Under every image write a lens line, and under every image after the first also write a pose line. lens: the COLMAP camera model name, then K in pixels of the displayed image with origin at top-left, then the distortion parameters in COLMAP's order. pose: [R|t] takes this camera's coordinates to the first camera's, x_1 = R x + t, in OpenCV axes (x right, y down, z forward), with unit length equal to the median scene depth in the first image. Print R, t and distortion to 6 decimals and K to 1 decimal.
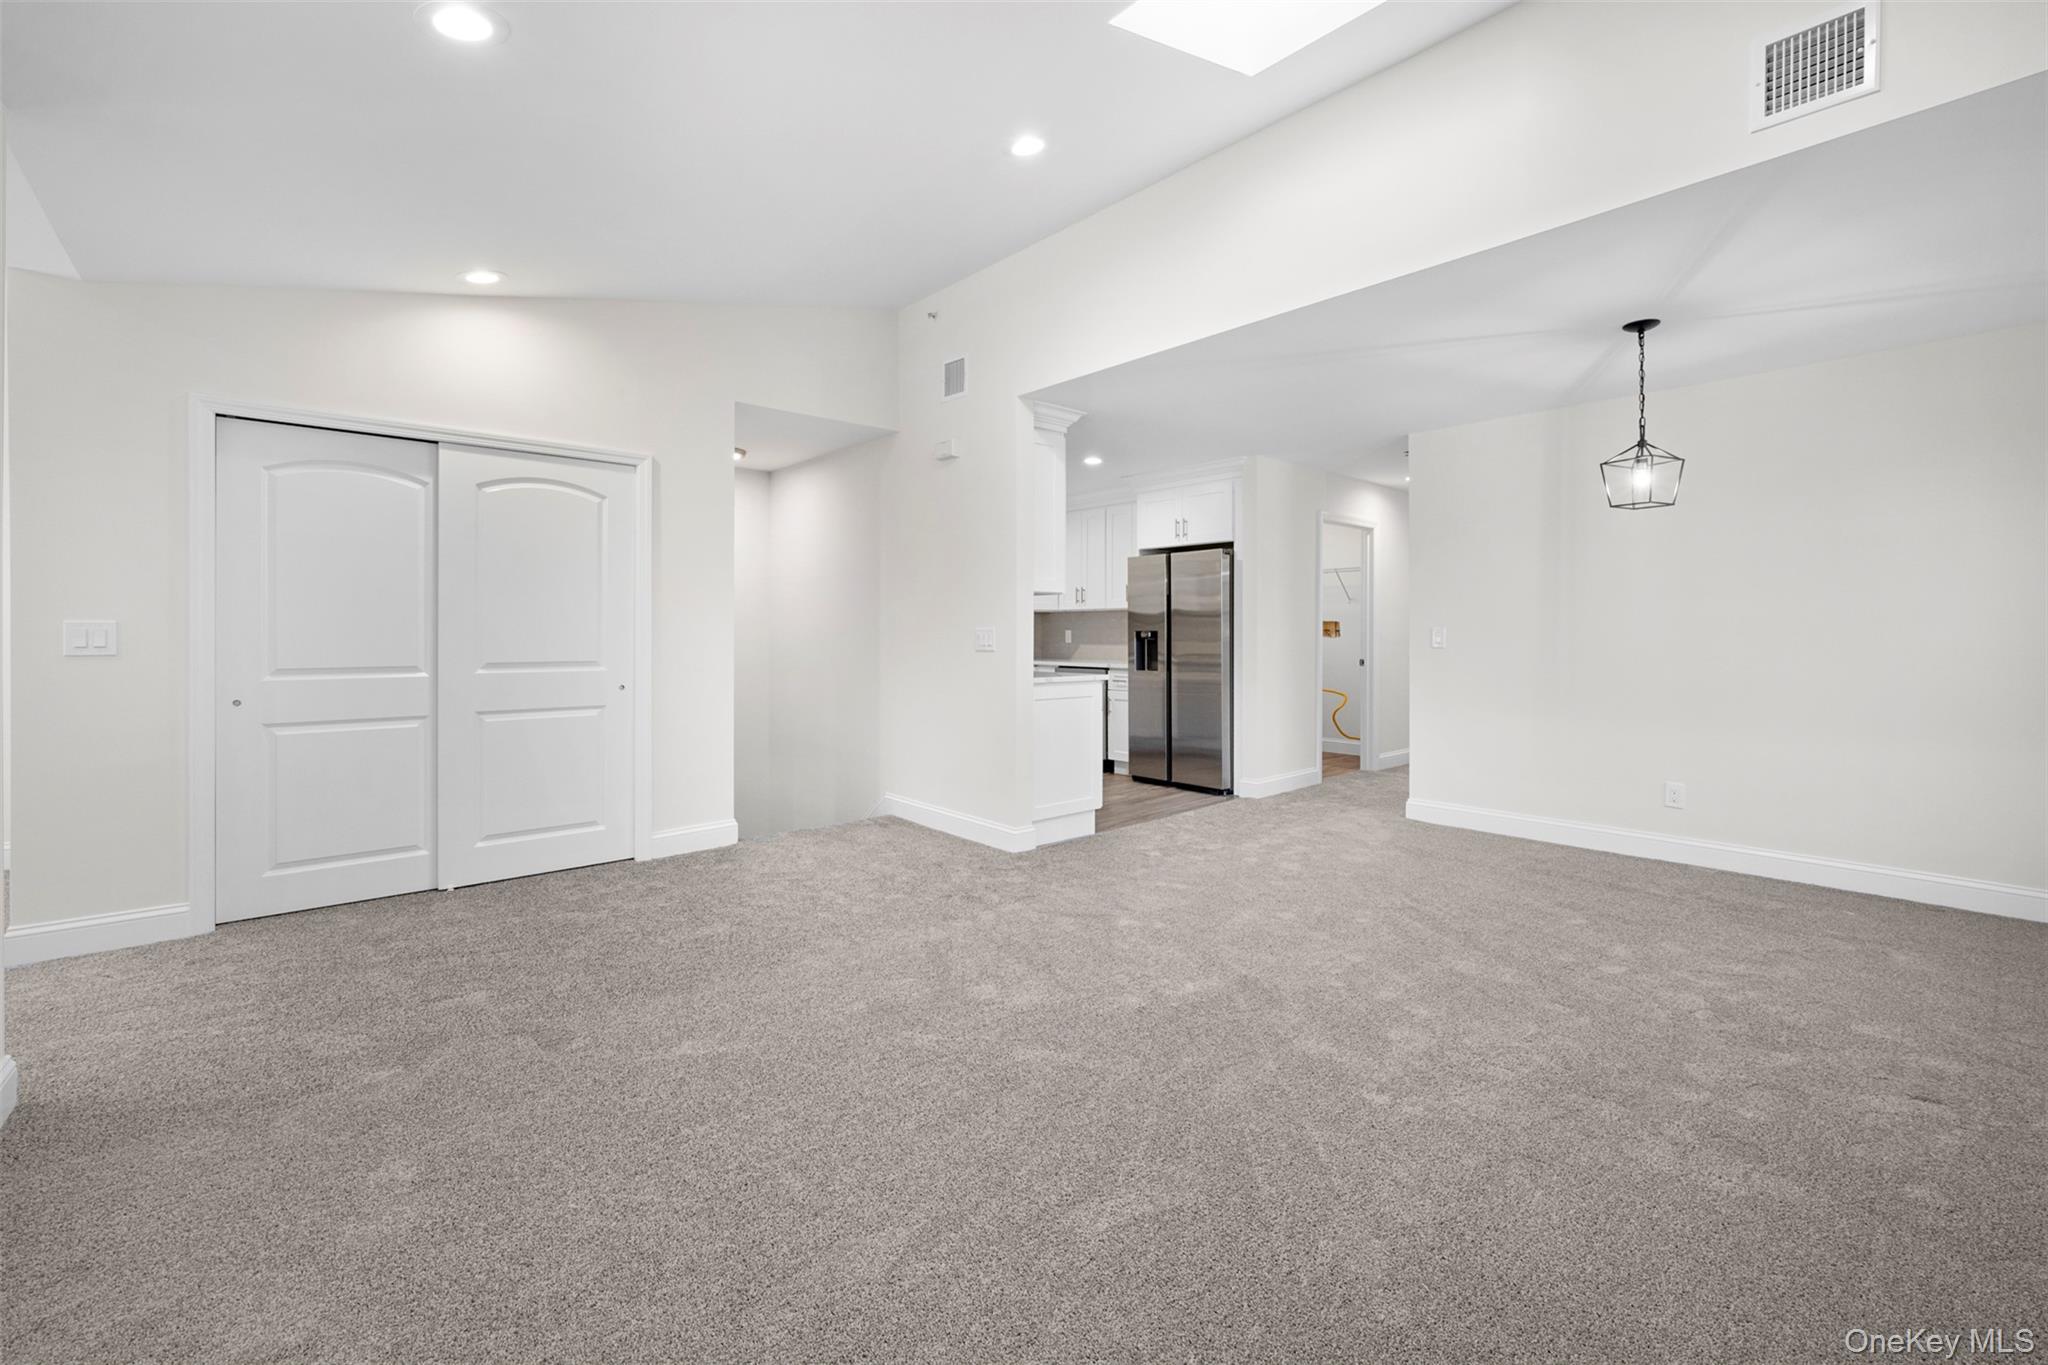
lens RADIAL K [[824.6, 0, 972.0], [0, 824.6, 635.7], [0, 0, 1]] dist [-0.004088, 0.000920]
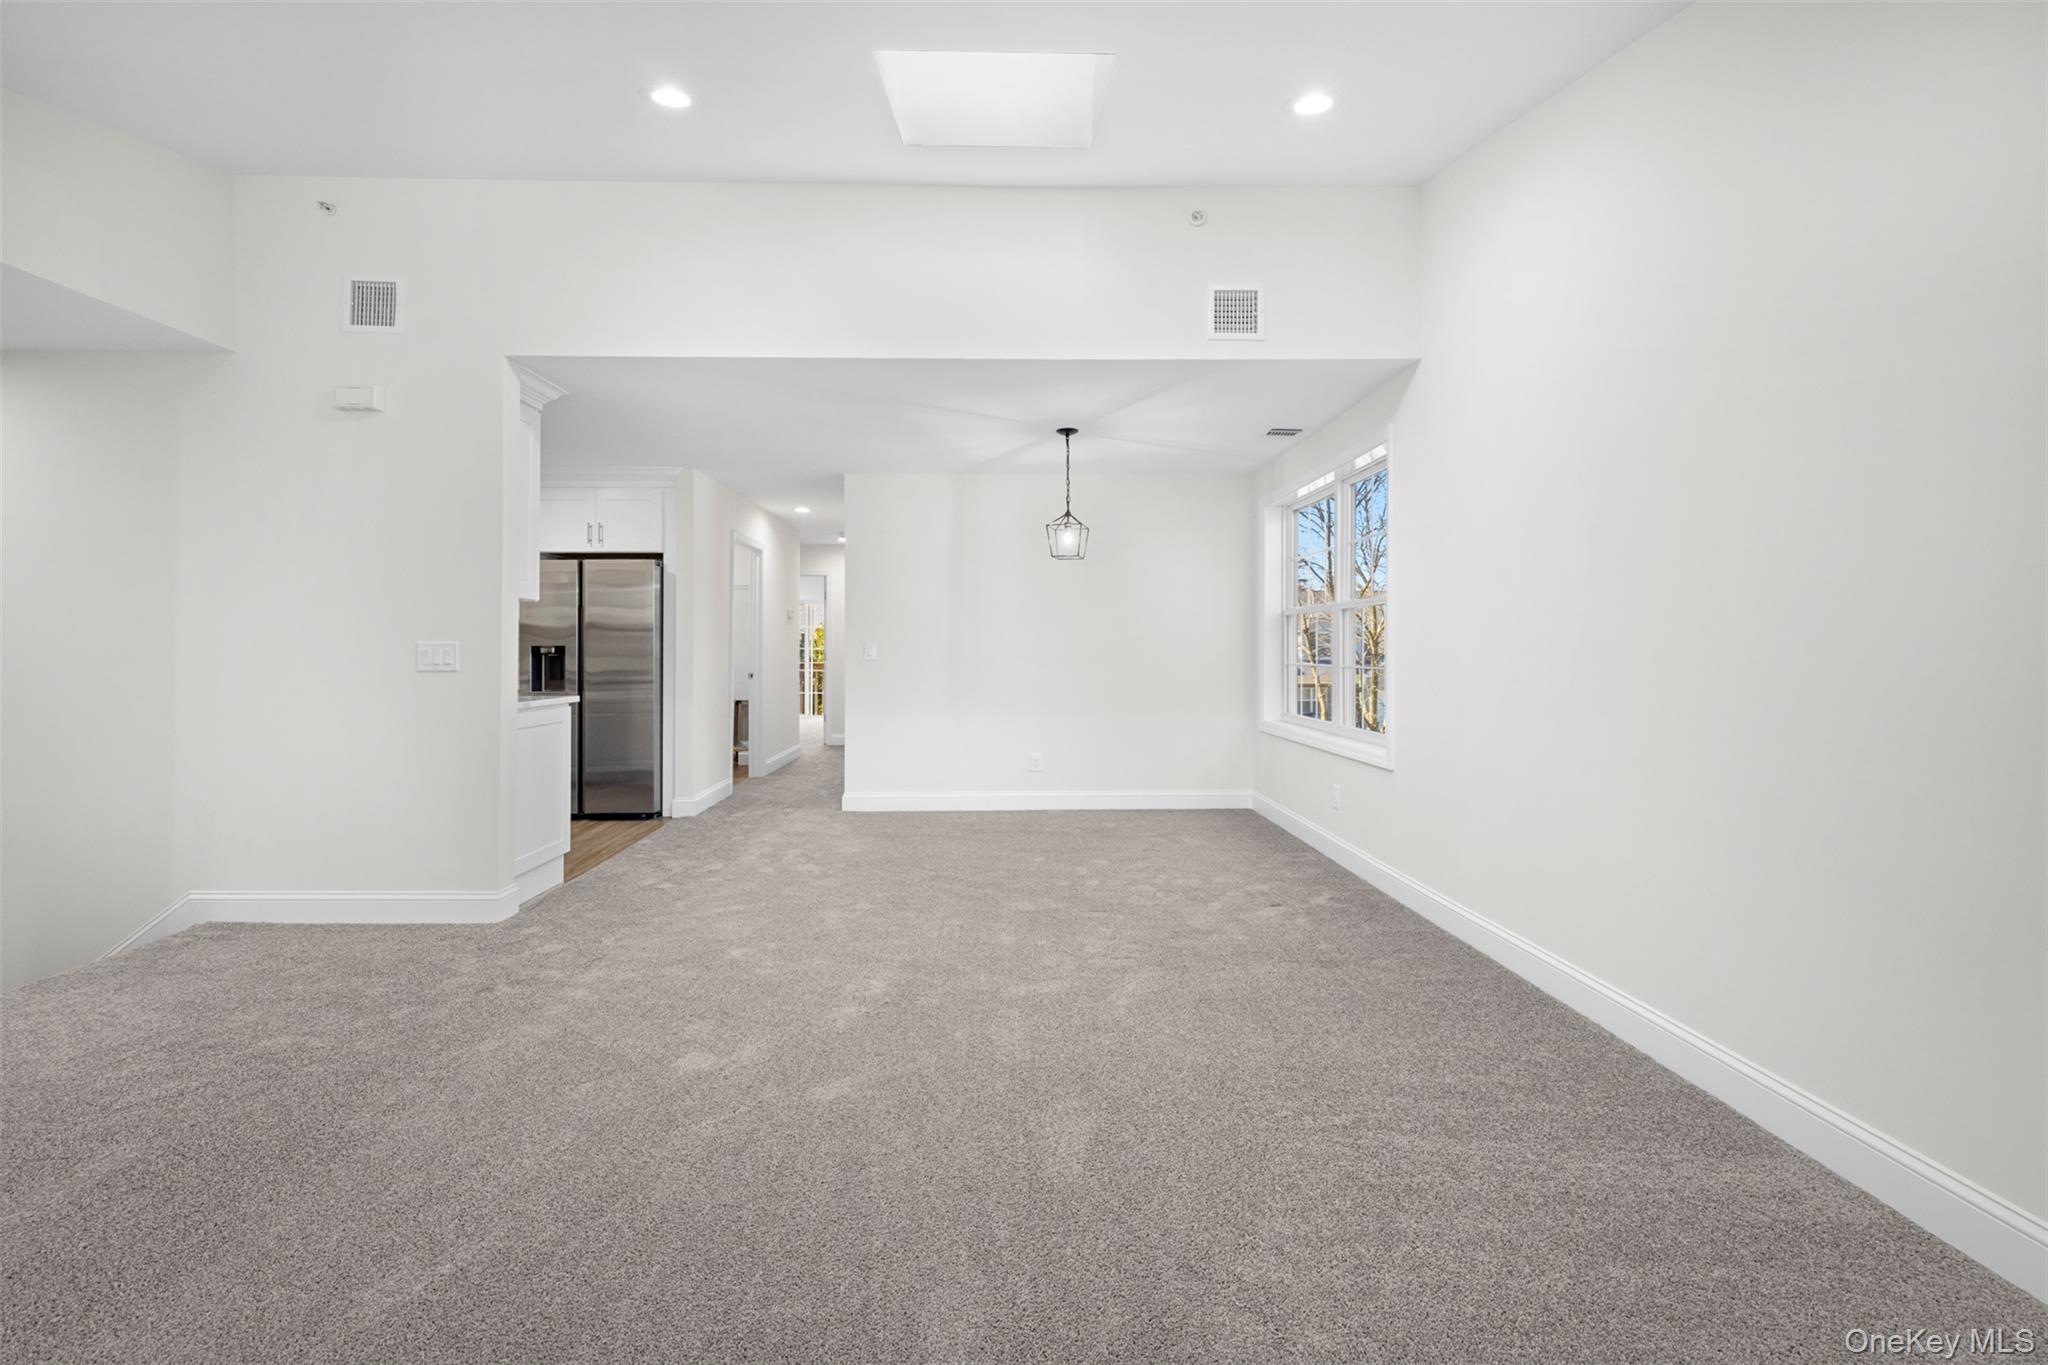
lens RADIAL K [[824.6, 0, 1020.5], [0, 824.6, 639.3], [0, 0, 1]] dist [-0.004088, 0.000920]
pose [[0.656169, 0.006270, 0.754588, -0.187022], [0.004857, 0.999910, -0.012533, 0.000711], [-0.754598, 0.011889, 0.656079, 0.075923]]
